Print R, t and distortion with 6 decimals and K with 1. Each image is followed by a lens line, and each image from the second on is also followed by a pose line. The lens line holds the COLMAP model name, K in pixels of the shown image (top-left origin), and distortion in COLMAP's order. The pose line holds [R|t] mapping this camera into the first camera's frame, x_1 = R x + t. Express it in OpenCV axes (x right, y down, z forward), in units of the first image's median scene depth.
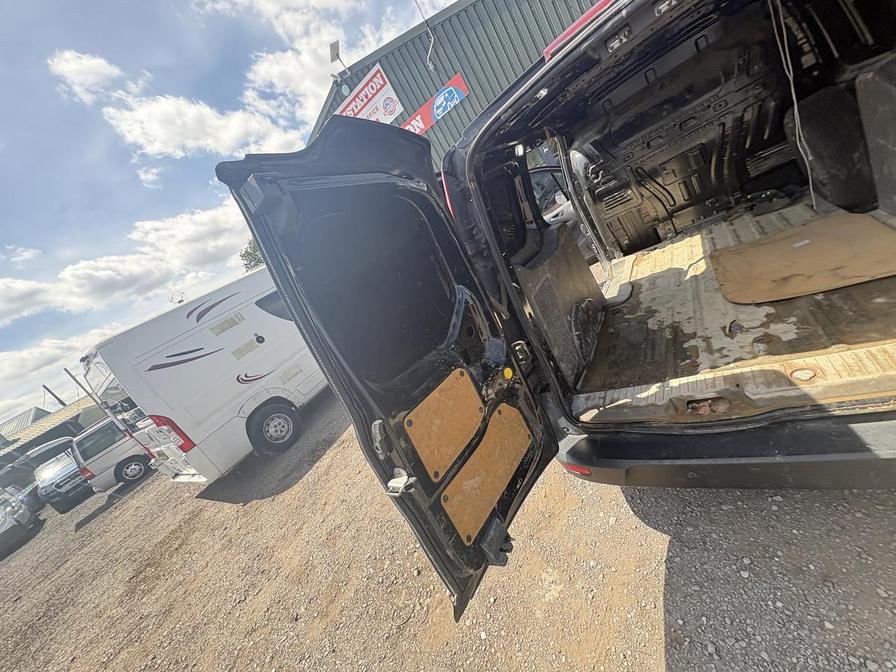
lens RADIAL K [[357.6, 0, 439.7], [0, 357.6, 338.2], [0, 0, 1]] dist [0.000916, -0.000422]
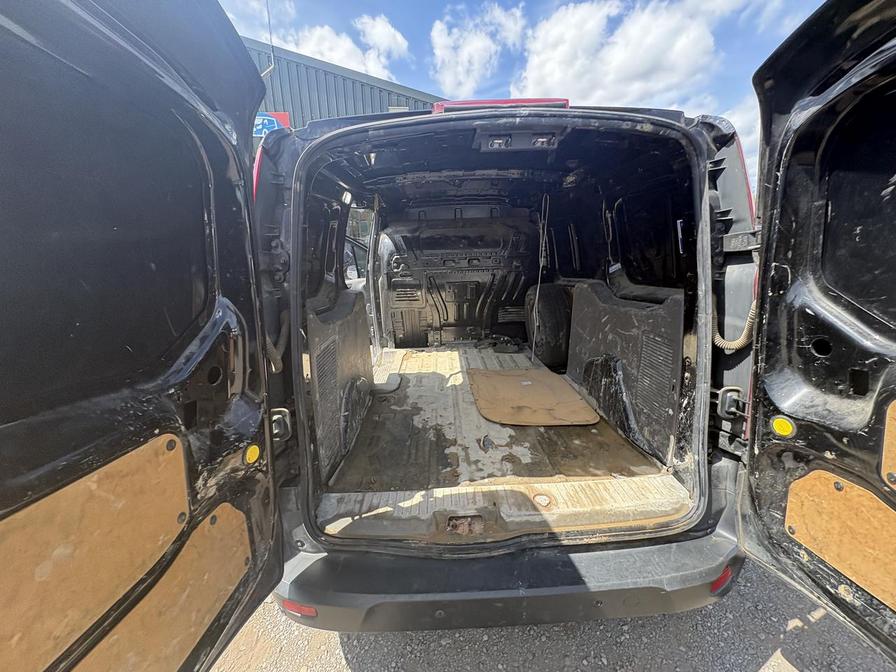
lens RADIAL K [[357.6, 0, 449.4], [0, 357.6, 334.4], [0, 0, 1]] dist [0.000916, -0.000422]
pose [[0.715335, 0.356051, 0.601269, -0.018092], [-0.215772, 0.930951, -0.294573, 0.010144], [-0.664635, 0.080981, 0.742767, 0.254637]]
